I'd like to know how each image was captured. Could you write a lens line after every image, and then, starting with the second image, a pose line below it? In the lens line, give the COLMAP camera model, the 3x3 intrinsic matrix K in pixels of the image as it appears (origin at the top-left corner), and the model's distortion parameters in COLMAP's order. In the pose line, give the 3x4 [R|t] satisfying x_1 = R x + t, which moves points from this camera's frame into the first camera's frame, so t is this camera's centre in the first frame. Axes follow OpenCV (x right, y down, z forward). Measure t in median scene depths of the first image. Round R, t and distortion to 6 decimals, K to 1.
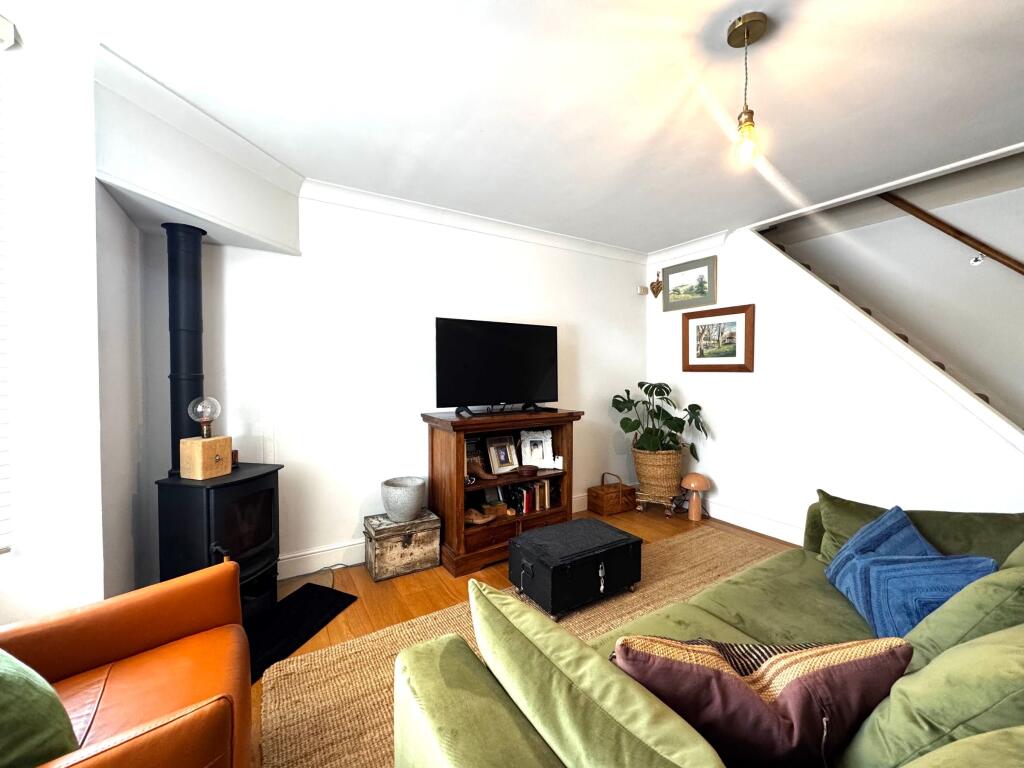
lens RADIAL K [[408.0, 0, 511.2], [0, 408.0, 383.4], [0, 0, 1]] dist [-0.001663, -0.000135]
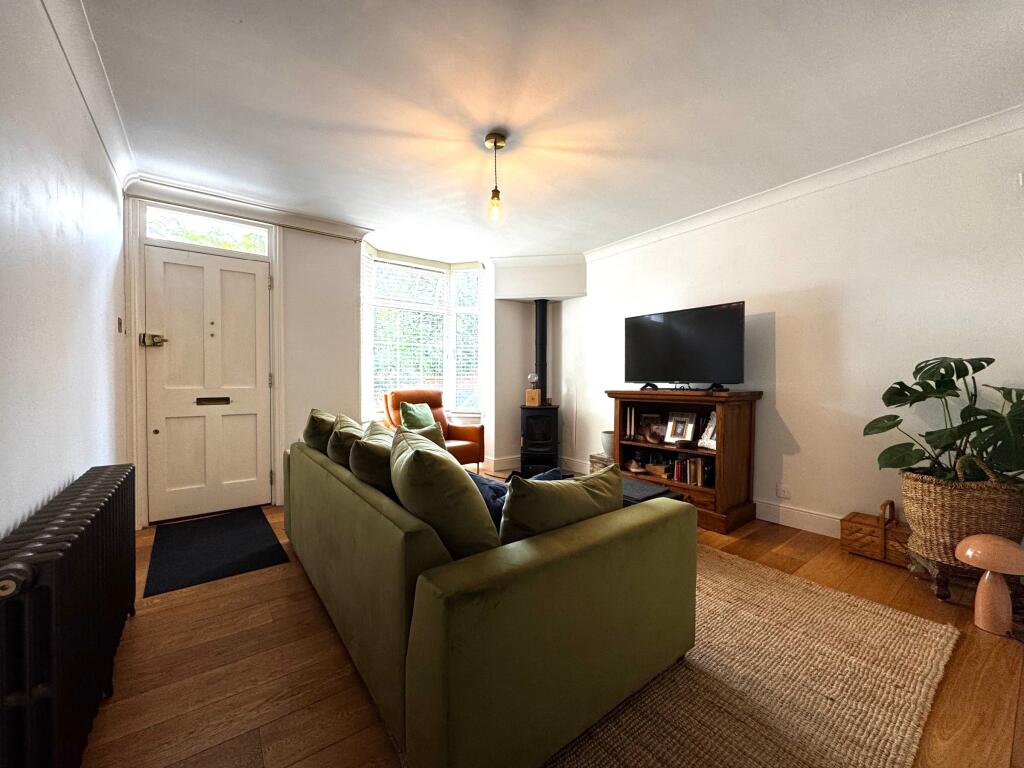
lens RADIAL K [[408.0, 0, 511.2], [0, 408.0, 383.4], [0, 0, 1]] dist [-0.001663, -0.000135]
pose [[0.096537, 0.013471, -0.995238, 1.095291], [-0.024743, 0.999632, 0.011131, 0.053390], [0.995022, 0.023550, 0.096835, 0.451596]]
